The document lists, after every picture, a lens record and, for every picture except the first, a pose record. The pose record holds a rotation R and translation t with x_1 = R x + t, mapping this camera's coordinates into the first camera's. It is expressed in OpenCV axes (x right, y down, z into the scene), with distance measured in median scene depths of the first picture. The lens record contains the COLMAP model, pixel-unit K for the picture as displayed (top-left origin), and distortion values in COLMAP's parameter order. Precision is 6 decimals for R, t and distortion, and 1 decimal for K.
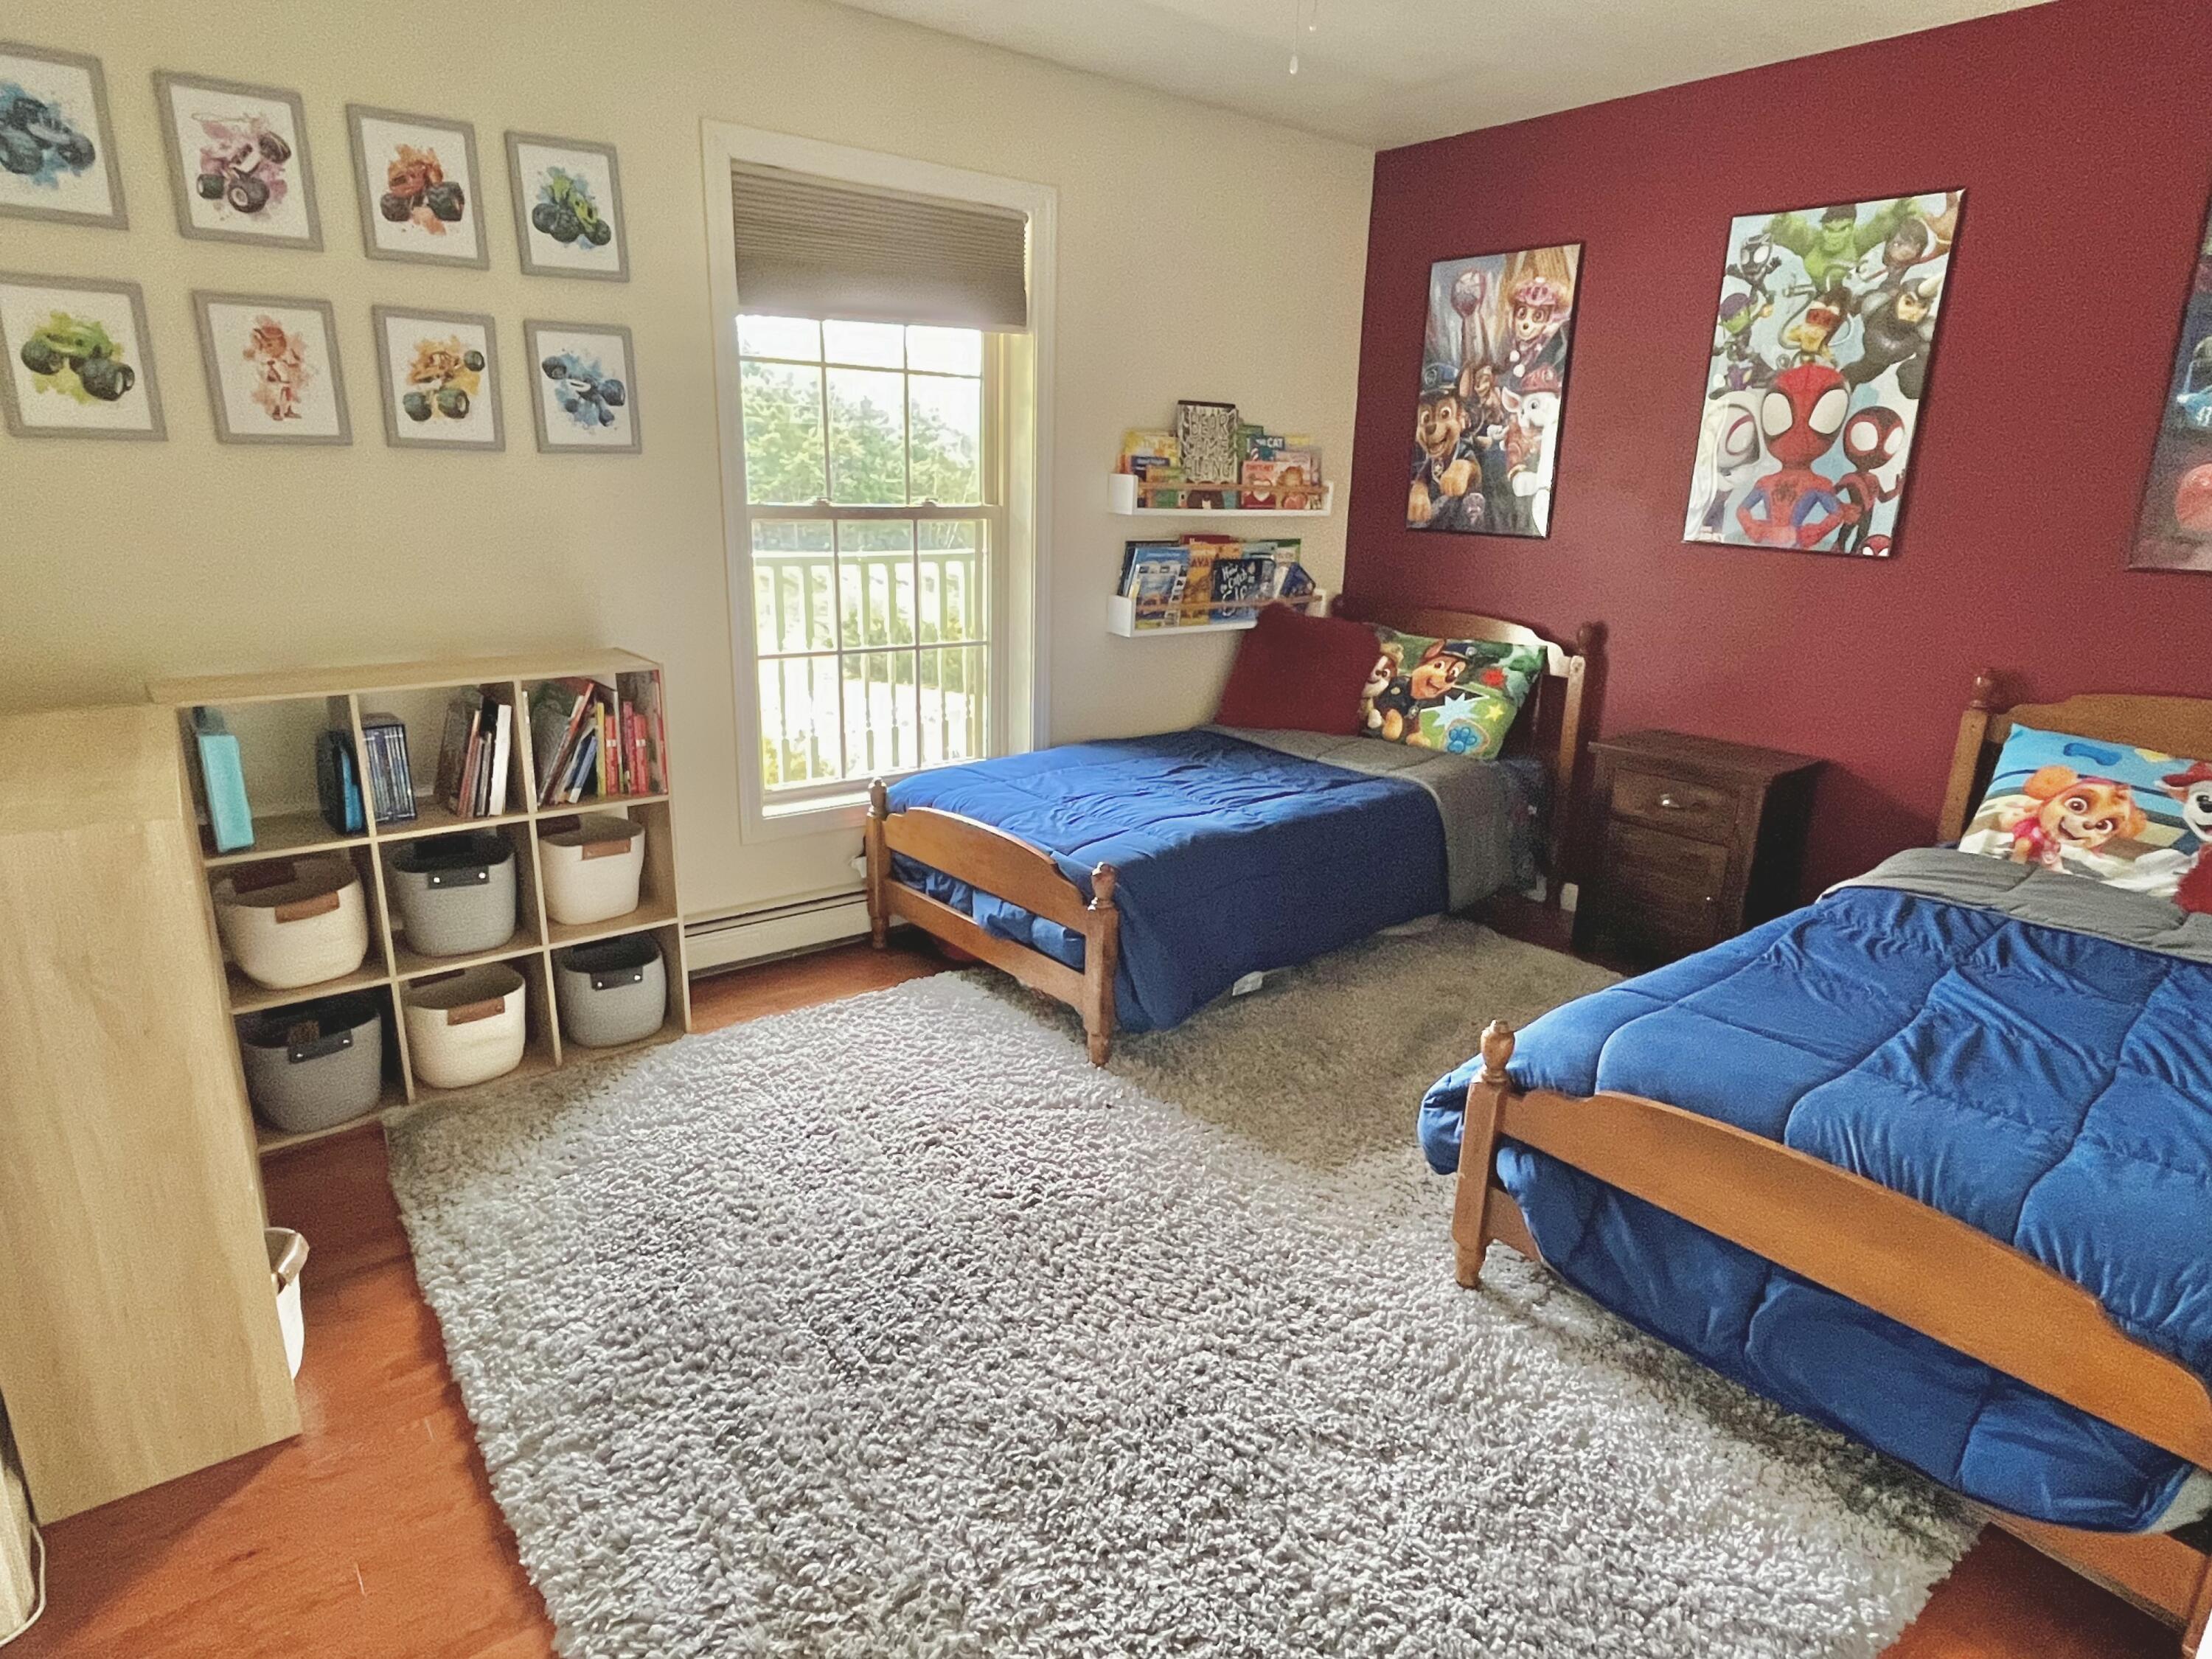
lens RADIAL K [[1246.6, 0, 1106.0], [0, 1246.6, 829.5], [0, 0, 1]] dist [-0.003683, -0.003270]
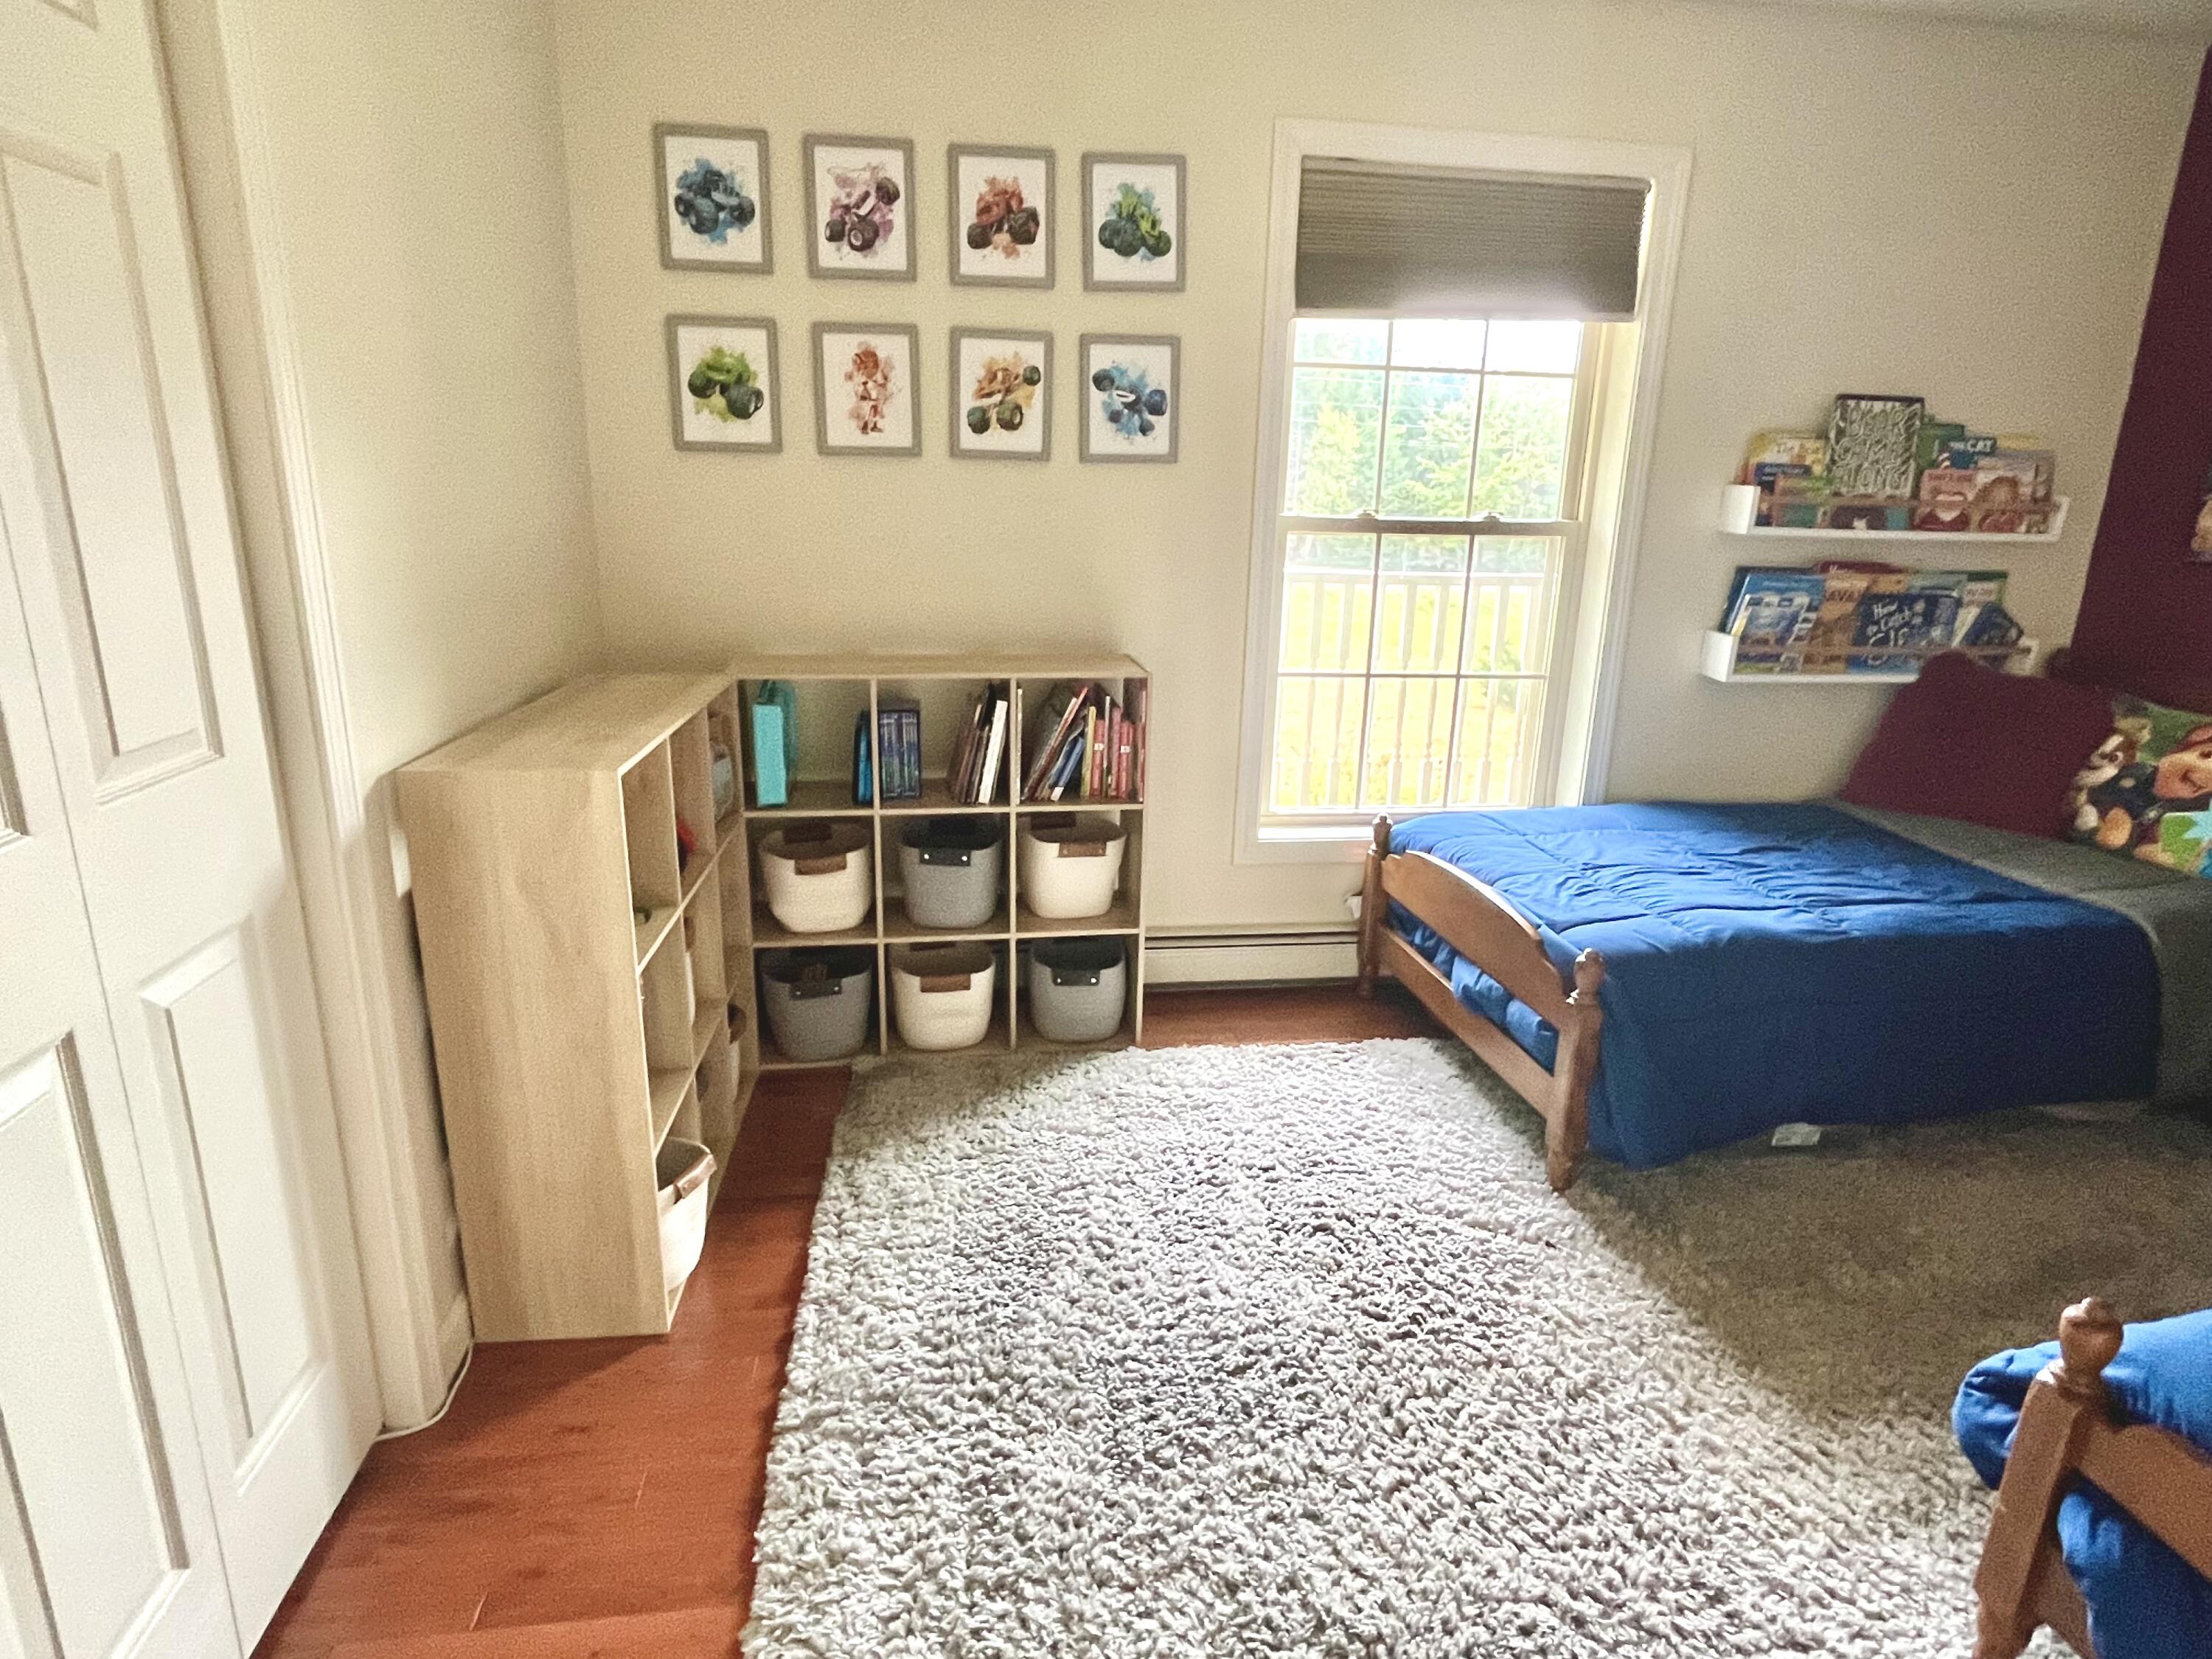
lens RADIAL K [[1246.6, 0, 1106.0], [0, 1246.6, 829.5], [0, 0, 1]] dist [-0.003683, -0.003270]
pose [[0.864531, 0.129871, -0.485510, 0.111740], [-0.139192, 0.990120, 0.016997, -0.021512], [0.482921, 0.052885, 0.874066, 0.126182]]
